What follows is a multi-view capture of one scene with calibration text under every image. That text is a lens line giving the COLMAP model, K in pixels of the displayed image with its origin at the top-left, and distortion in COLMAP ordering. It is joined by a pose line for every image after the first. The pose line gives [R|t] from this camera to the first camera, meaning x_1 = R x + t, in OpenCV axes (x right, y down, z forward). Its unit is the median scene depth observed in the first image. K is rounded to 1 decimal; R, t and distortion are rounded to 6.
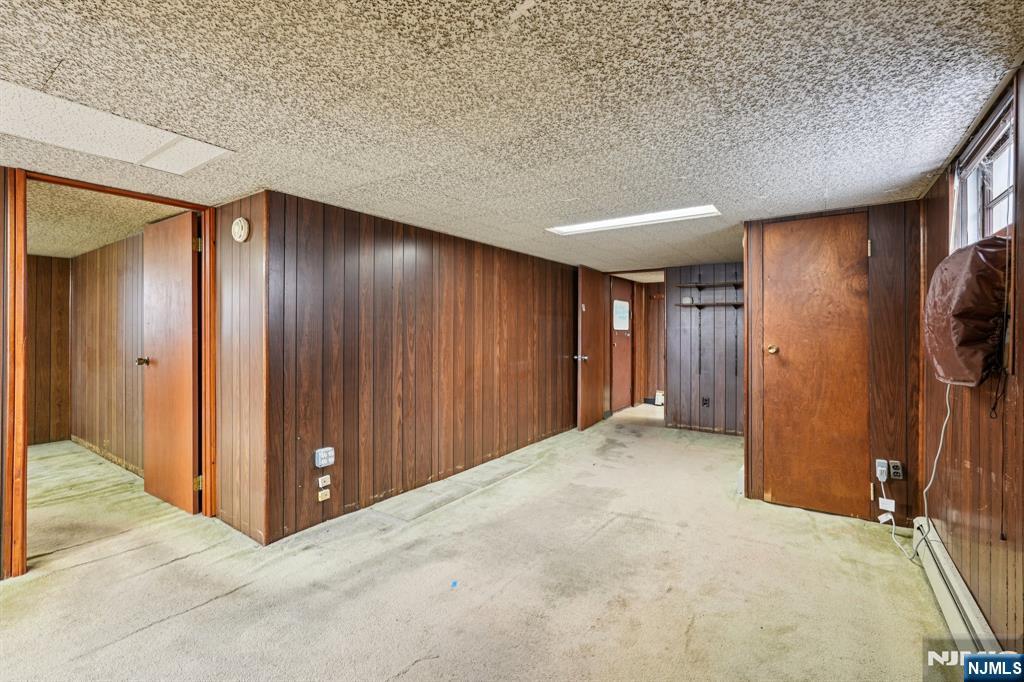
lens RADIAL K [[456.3, 0, 511.4], [0, 456.3, 327.2], [0, 0, 1]] dist [-0.003703, -0.000407]
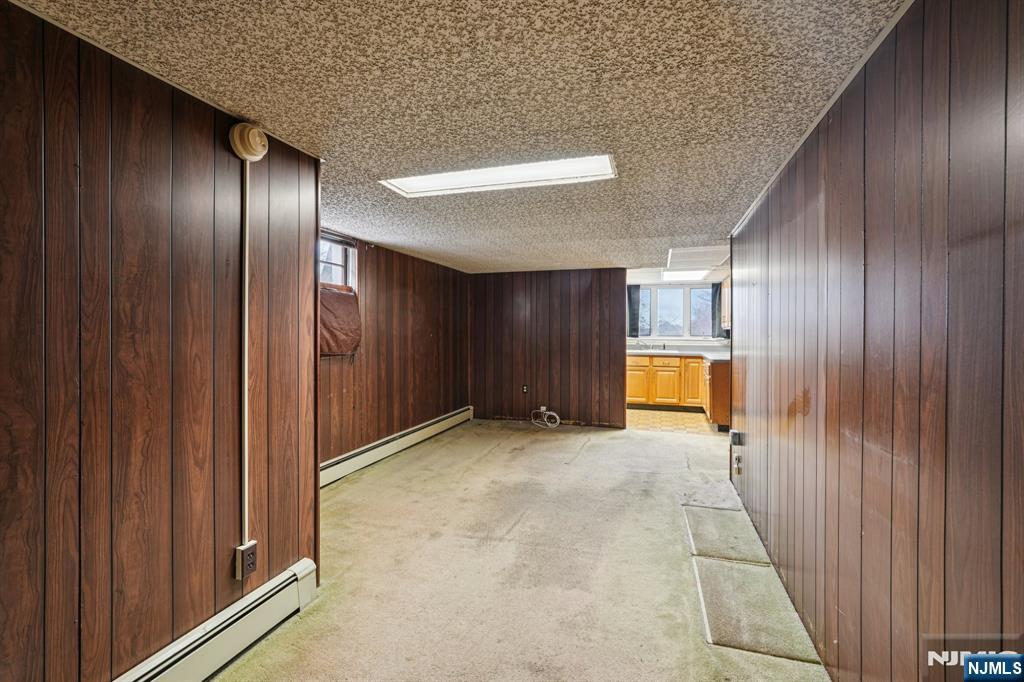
lens RADIAL K [[442.1, 0, 512.0], [0, 442.1, 341.0], [0, 0, 1]] dist [0.001635, 0.000351]
pose [[-0.954051, -0.001535, -0.299642, 0.510176], [-0.003219, 0.999982, 0.005127, 0.025437], [0.299629, 0.005855, -0.954038, 1.957728]]
